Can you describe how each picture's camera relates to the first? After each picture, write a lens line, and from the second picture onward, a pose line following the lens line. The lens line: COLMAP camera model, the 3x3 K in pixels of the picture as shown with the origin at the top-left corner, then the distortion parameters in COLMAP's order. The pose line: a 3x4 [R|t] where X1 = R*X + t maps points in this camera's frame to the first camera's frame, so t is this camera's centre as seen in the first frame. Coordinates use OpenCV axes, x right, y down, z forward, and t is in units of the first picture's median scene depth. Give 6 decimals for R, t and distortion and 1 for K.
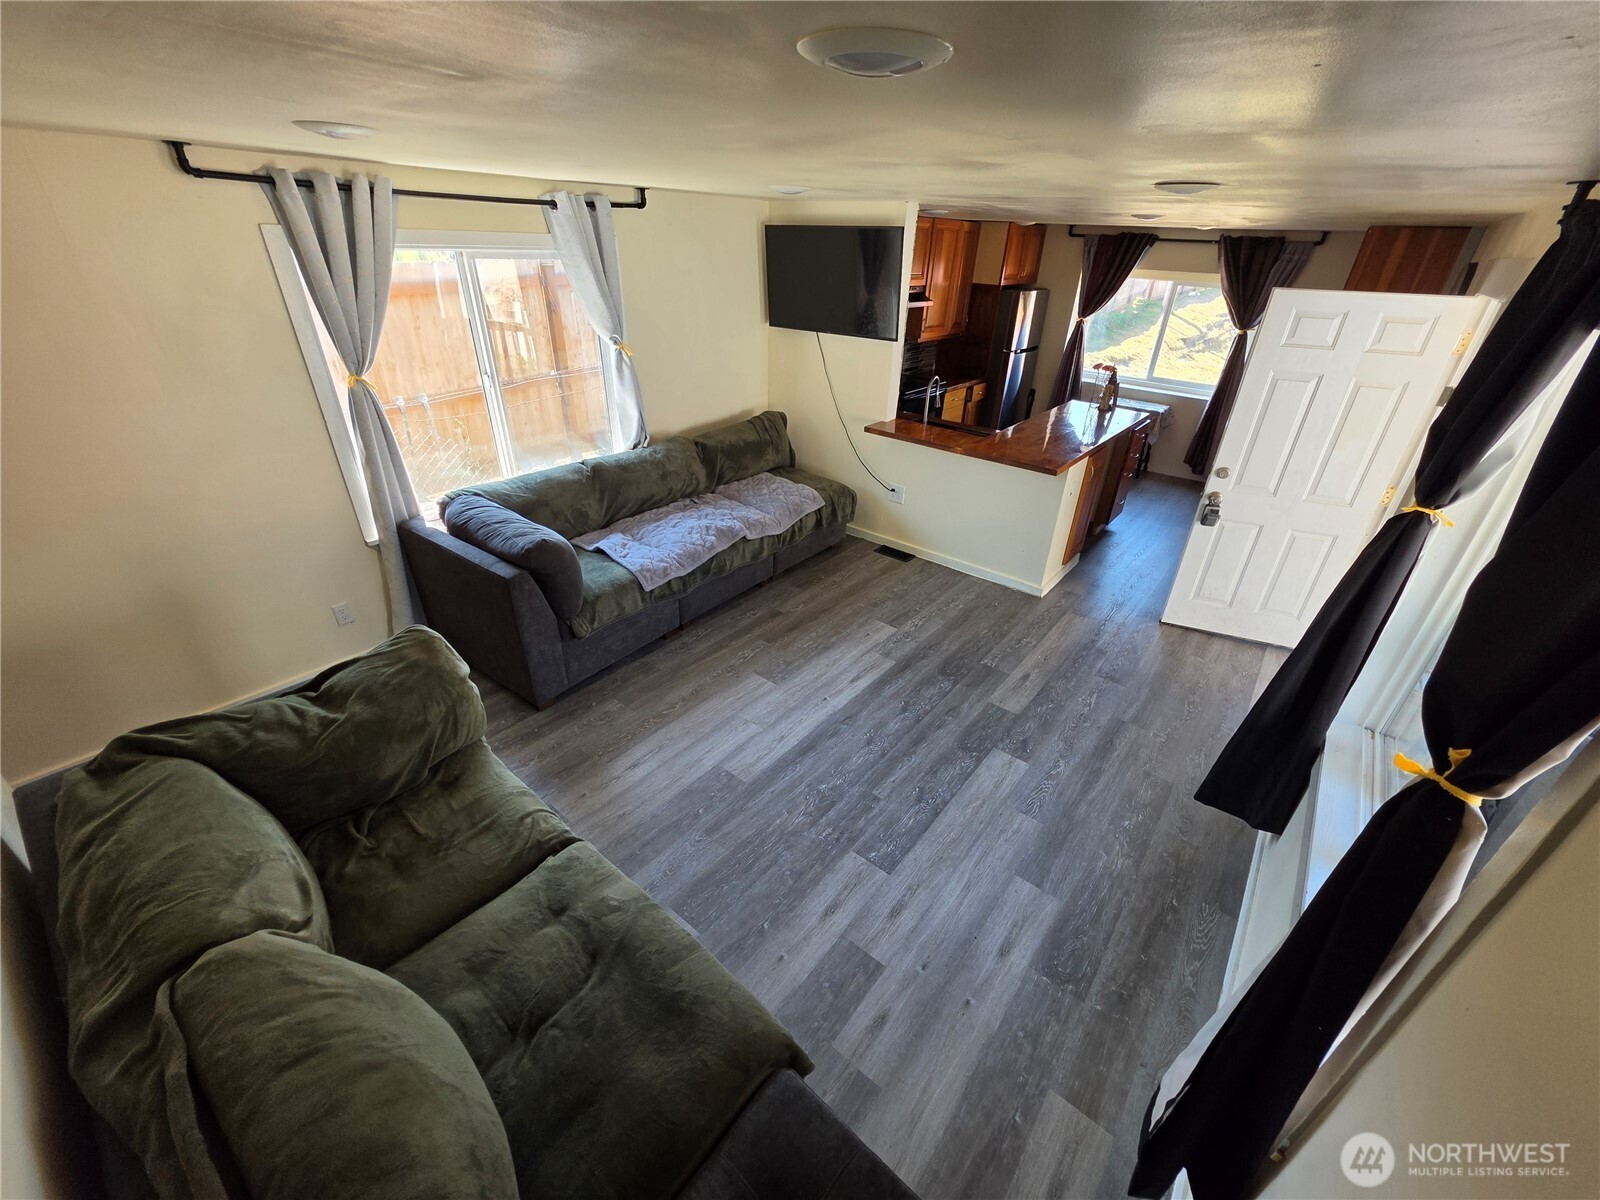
lens RADIAL K [[638.5, 0, 807.5], [0, 638.5, 605.1], [0, 0, 1]] dist [-0.001611, 0.000567]
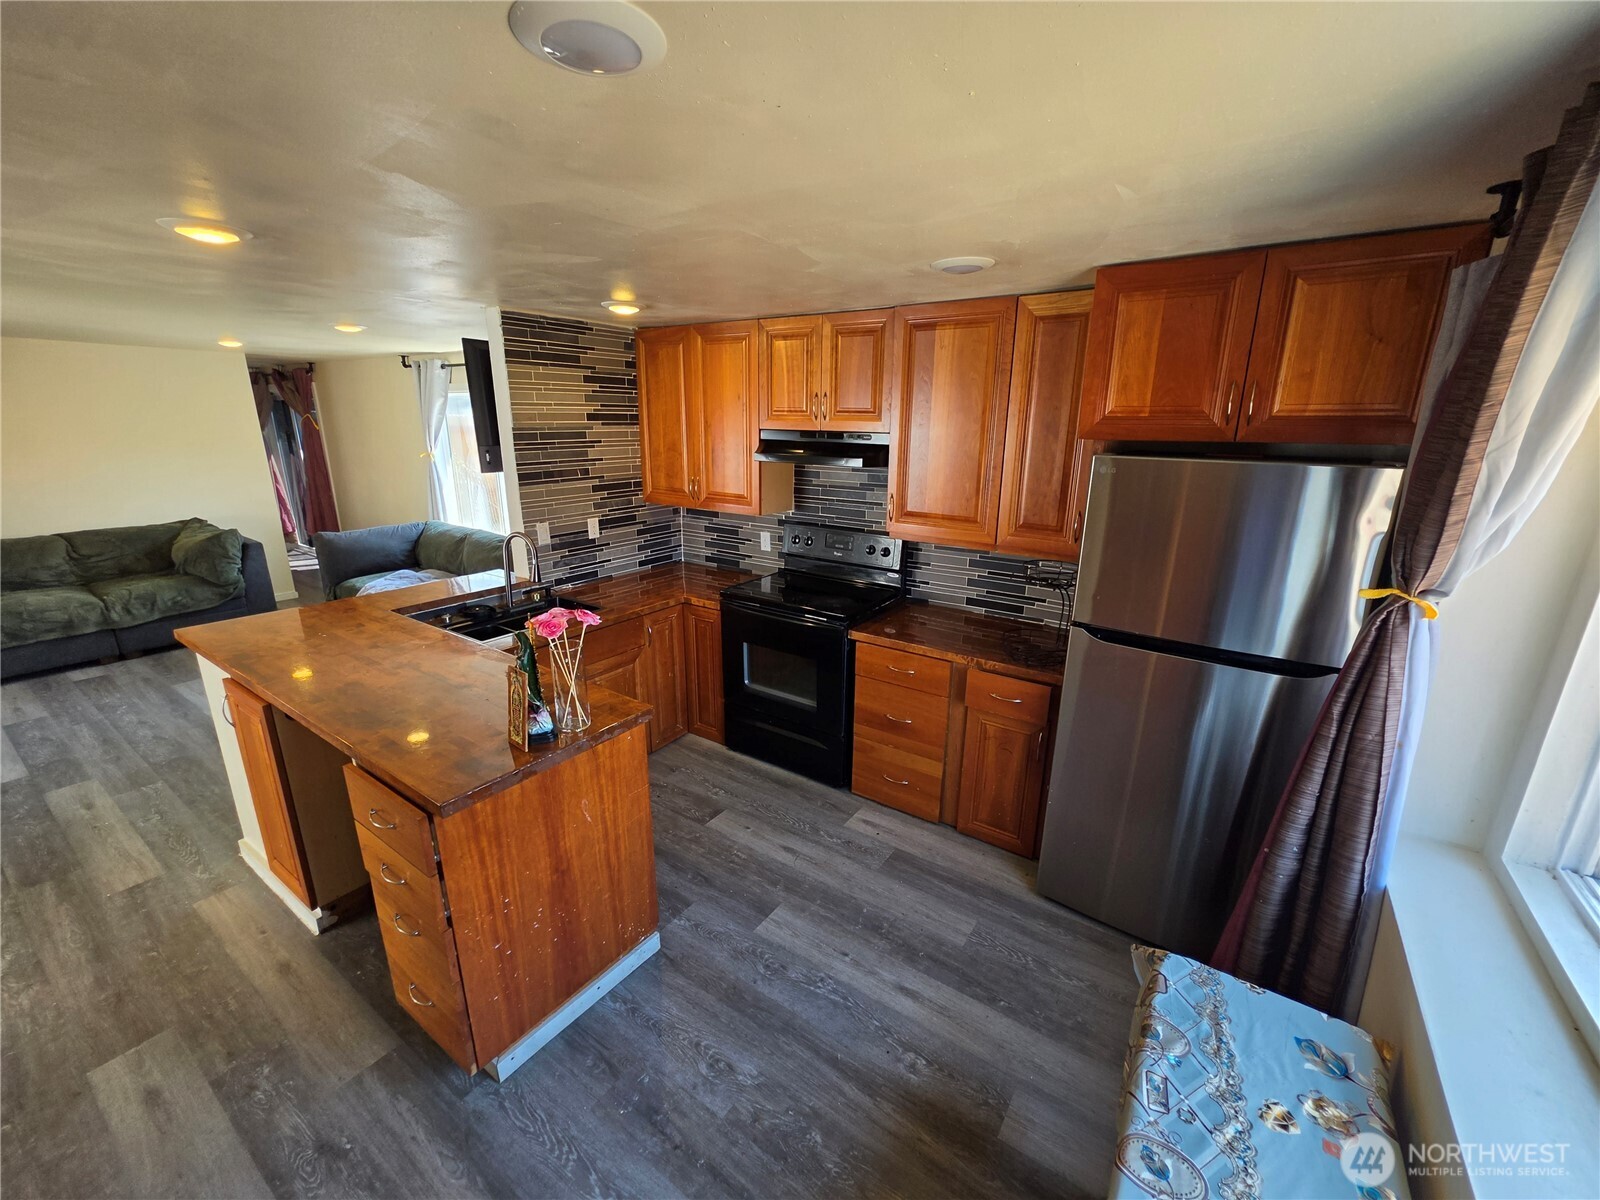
lens RADIAL K [[638.5, 0, 807.5], [0, 638.5, 605.1], [0, 0, 1]] dist [-0.001611, 0.000567]
pose [[0.082050, 0.242695, -0.966627, 1.196184], [-0.505114, 0.846226, 0.169590, -0.750109], [0.859144, 0.474342, 0.192022, 1.564190]]
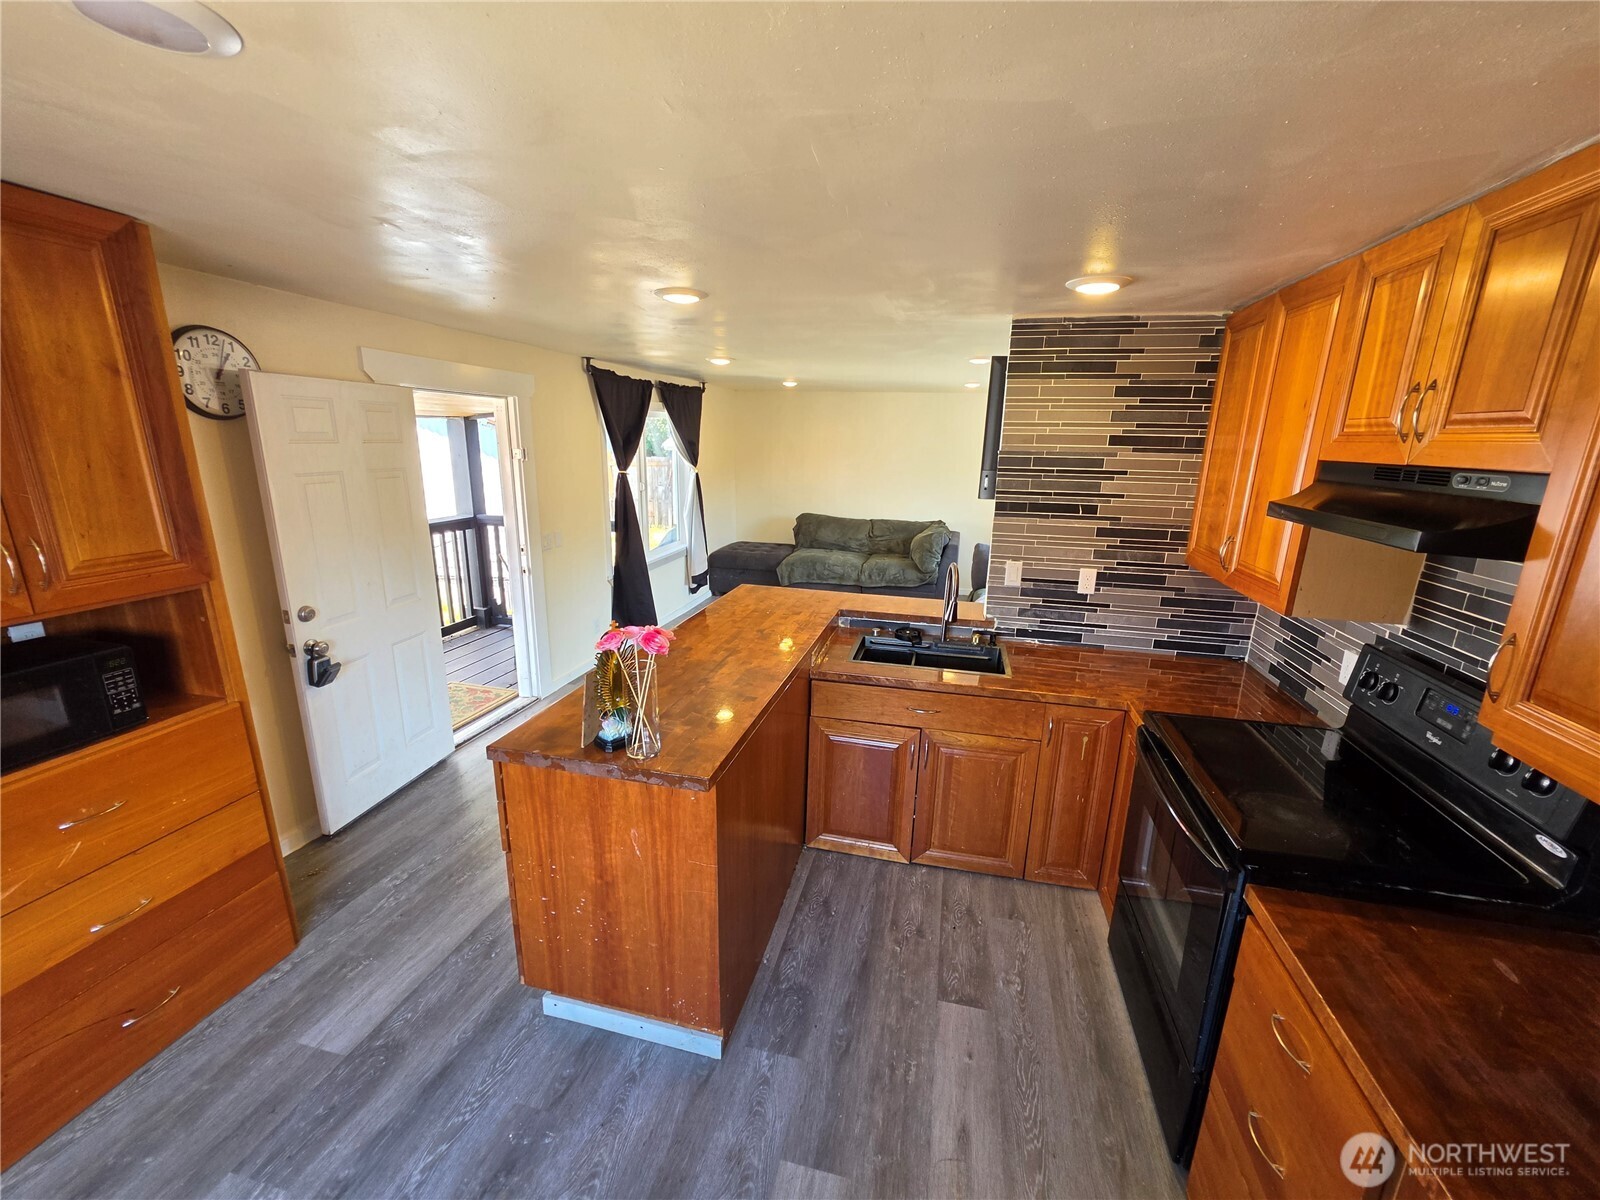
lens RADIAL K [[639.6, 0, 817.0], [0, 639.6, 607.8], [0, 0, 1]] dist [-0.001606, -0.000330]
pose [[-0.893913, 0.054940, -0.444860, 0.792136], [-0.272497, 0.721399, 0.636654, -0.910063], [0.355899, 0.690337, -0.629897, 1.828557]]
